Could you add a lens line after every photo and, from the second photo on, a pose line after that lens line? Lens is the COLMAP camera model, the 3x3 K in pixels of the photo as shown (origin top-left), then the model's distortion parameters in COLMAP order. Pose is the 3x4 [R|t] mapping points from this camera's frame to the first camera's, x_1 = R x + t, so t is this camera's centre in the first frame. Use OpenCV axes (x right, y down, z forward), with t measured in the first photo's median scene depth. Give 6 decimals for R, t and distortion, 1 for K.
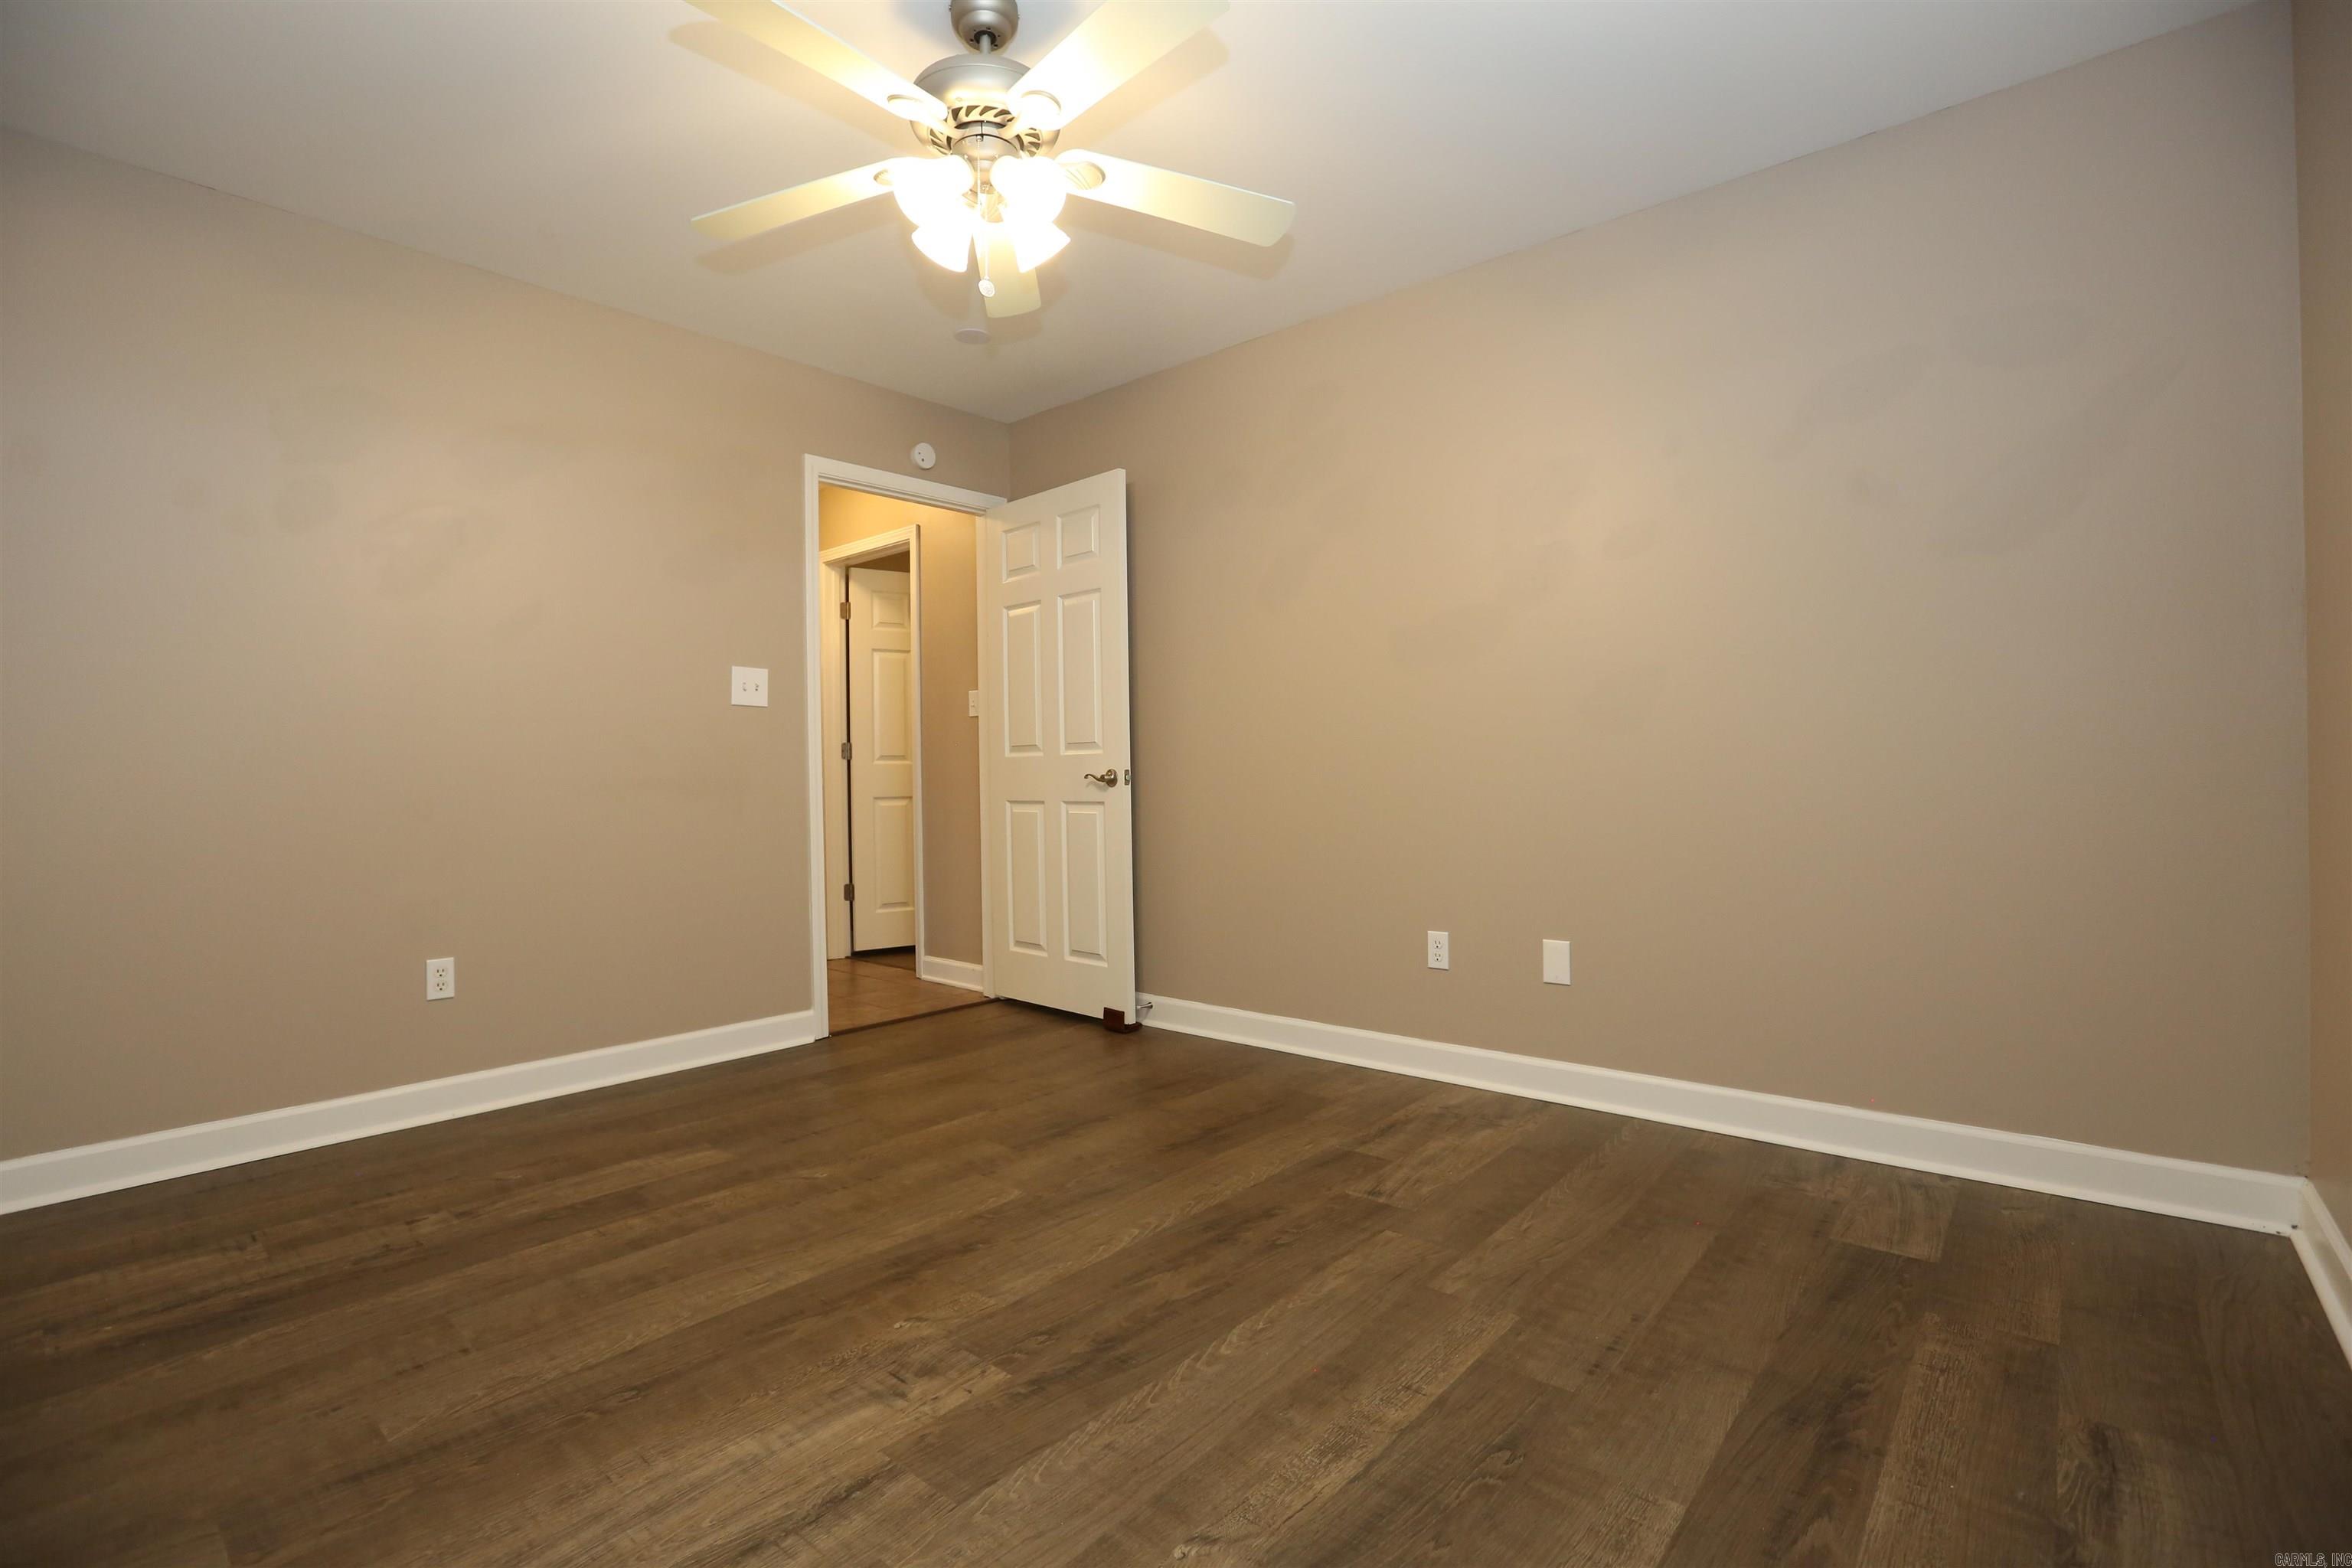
lens RADIAL K [[1062.0, 0, 1172.8], [0, 1062.0, 778.7], [0, 0, 1]] dist [-0.055313, 0.023483]
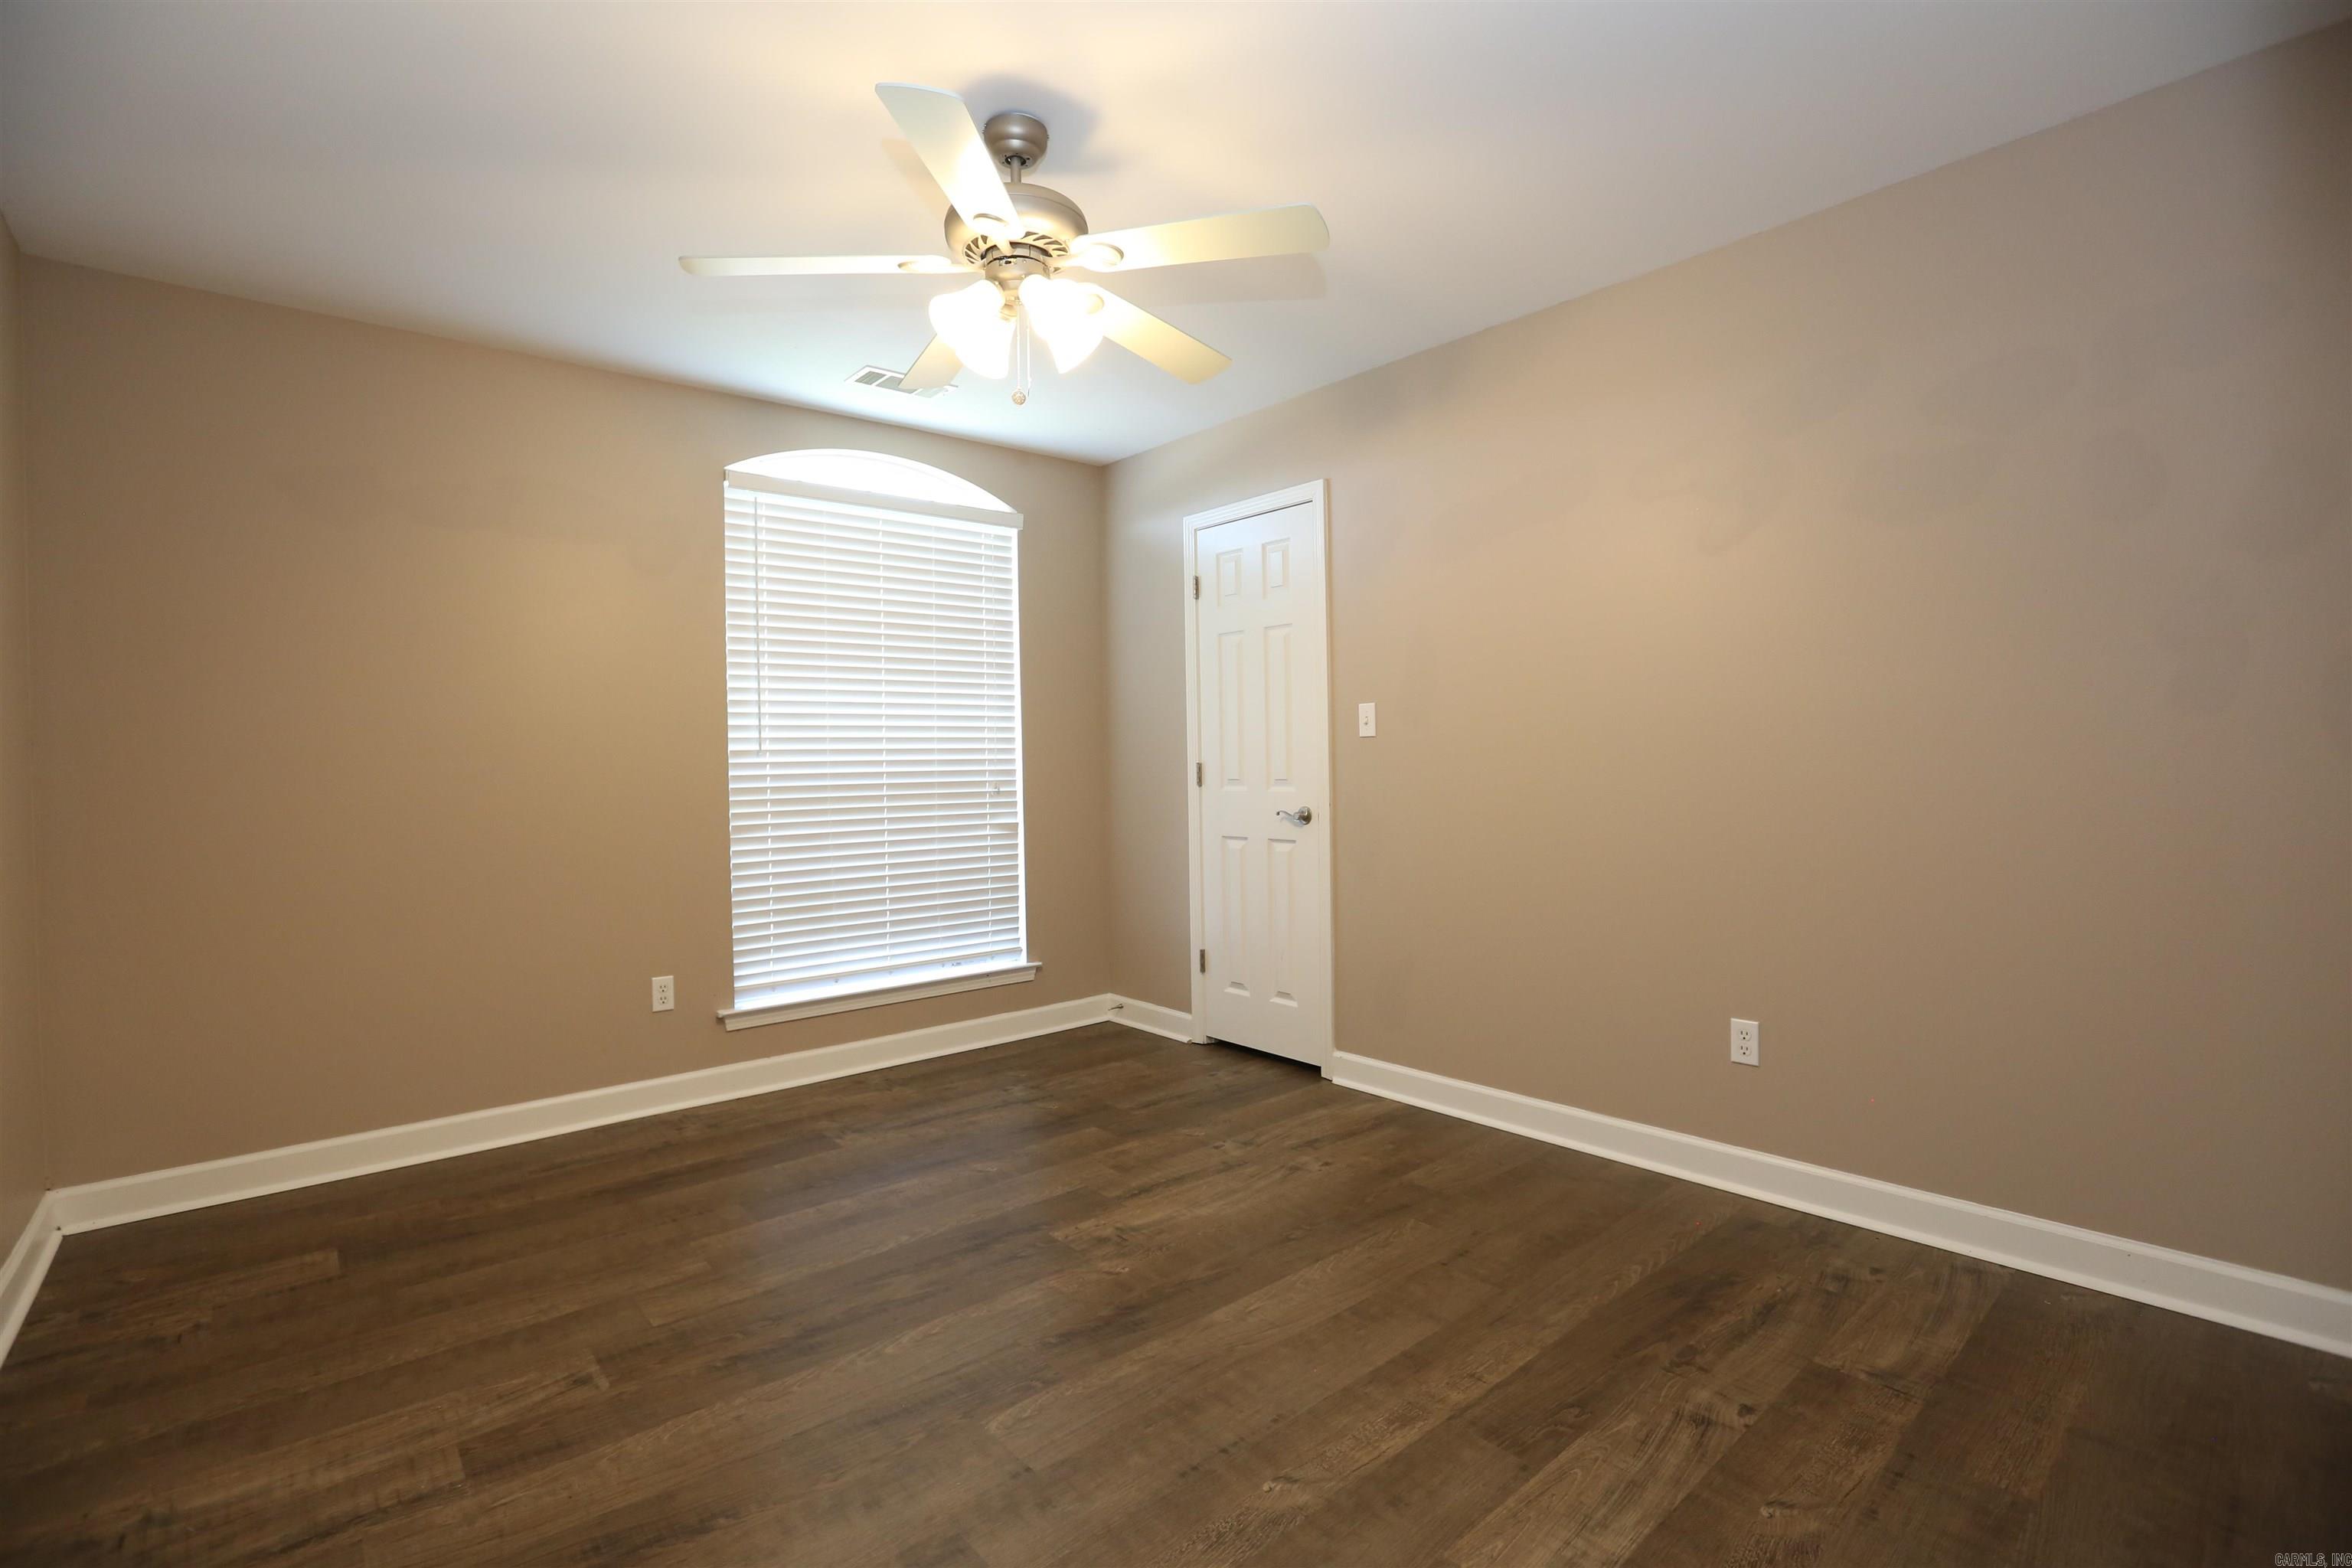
lens RADIAL K [[1064.1, 0, 1169.6], [0, 1064.1, 773.7], [0, 0, 1]] dist [-0.063348, 0.024585]
pose [[-0.988242, 0.031782, 0.149561, -0.472373], [0.033355, 0.999411, 0.008019, -0.088984], [-0.149218, 0.012914, -0.988720, 2.021479]]
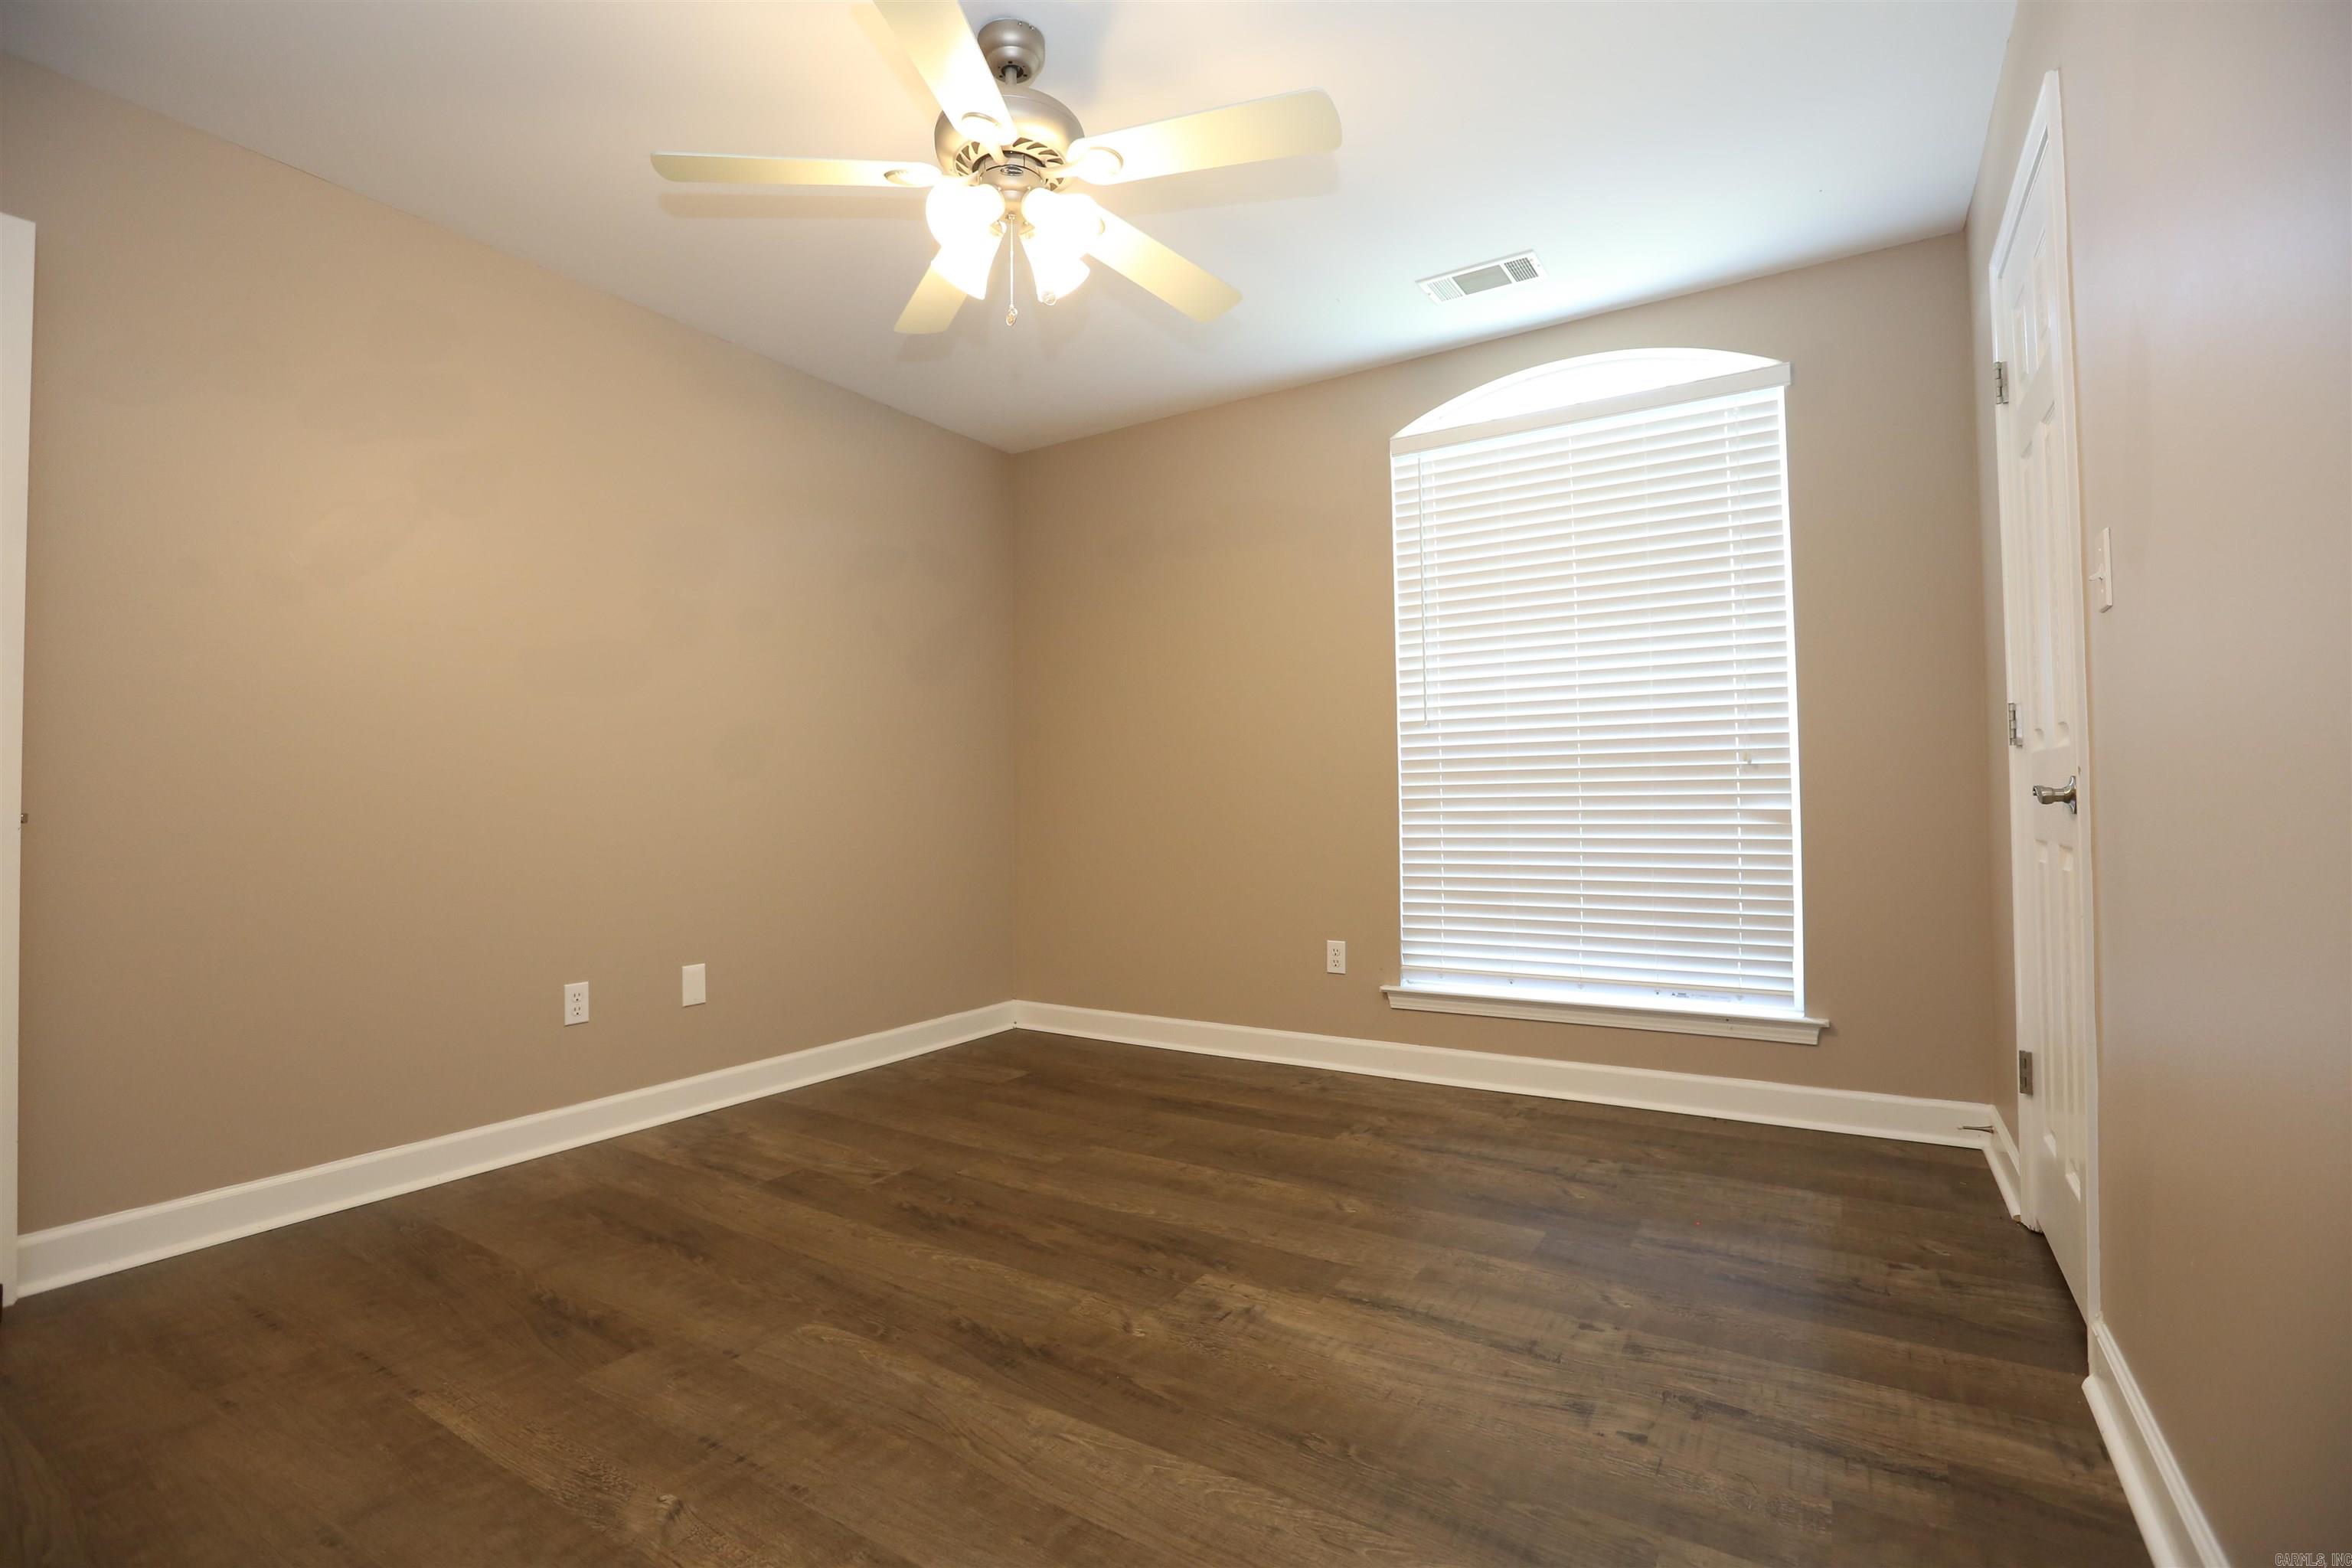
lens RADIAL K [[1064.1, 0, 1169.6], [0, 1064.1, 773.7], [0, 0, 1]] dist [-0.063348, 0.024585]
pose [[-0.146673, 0.042677, 0.988264, -1.163475], [0.015952, 0.999041, -0.040775, 0.013445], [-0.989056, 0.009784, -0.147213, 0.994453]]
